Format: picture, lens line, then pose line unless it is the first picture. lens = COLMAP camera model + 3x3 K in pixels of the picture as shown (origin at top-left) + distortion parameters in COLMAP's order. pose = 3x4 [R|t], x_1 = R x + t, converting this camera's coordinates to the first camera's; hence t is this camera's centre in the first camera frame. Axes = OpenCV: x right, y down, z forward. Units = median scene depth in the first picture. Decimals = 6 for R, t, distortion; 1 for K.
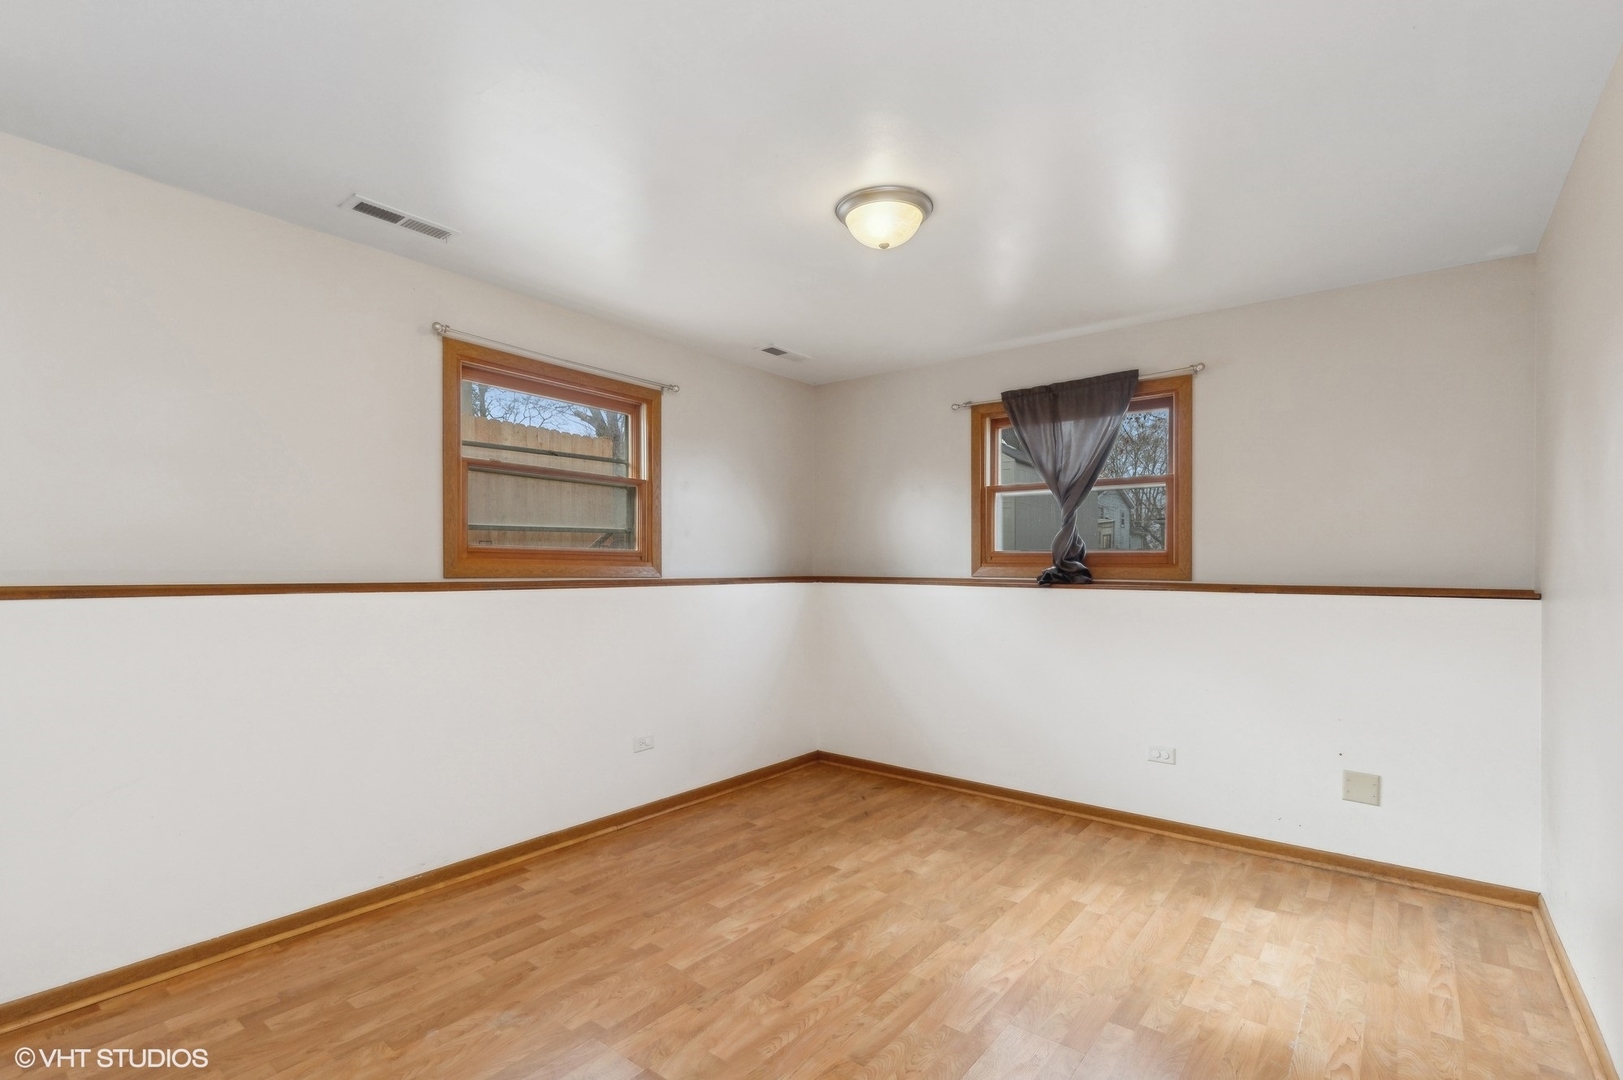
lens RADIAL K [[736.0, 0, 817.4], [0, 736.0, 575.6], [0, 0, 1]] dist [0.001139, 0.000670]
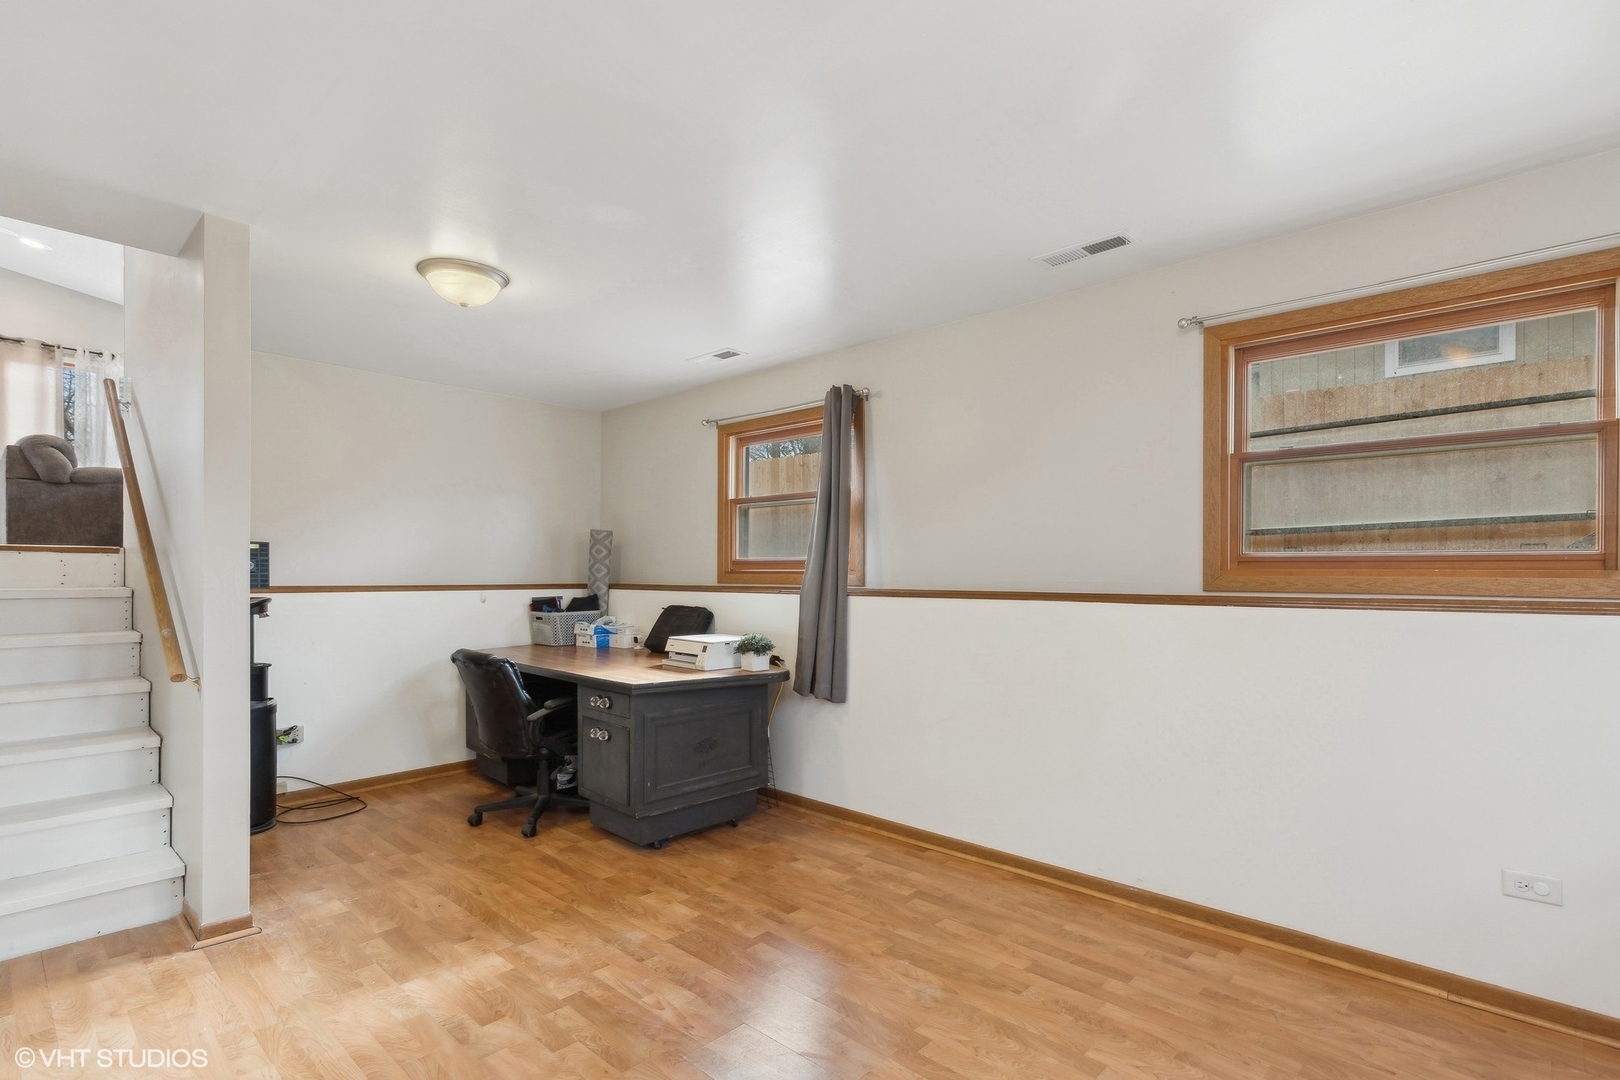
lens RADIAL K [[734.6, 0, 816.2], [0, 734.6, 582.6], [0, 0, 1]] dist [0.001139, 0.000670]
pose [[-0.047743, 0.009988, -0.998810, 0.461439], [-0.010676, 0.999888, 0.010509, -0.012154], [0.998803, 0.011165, -0.047631, 0.601811]]
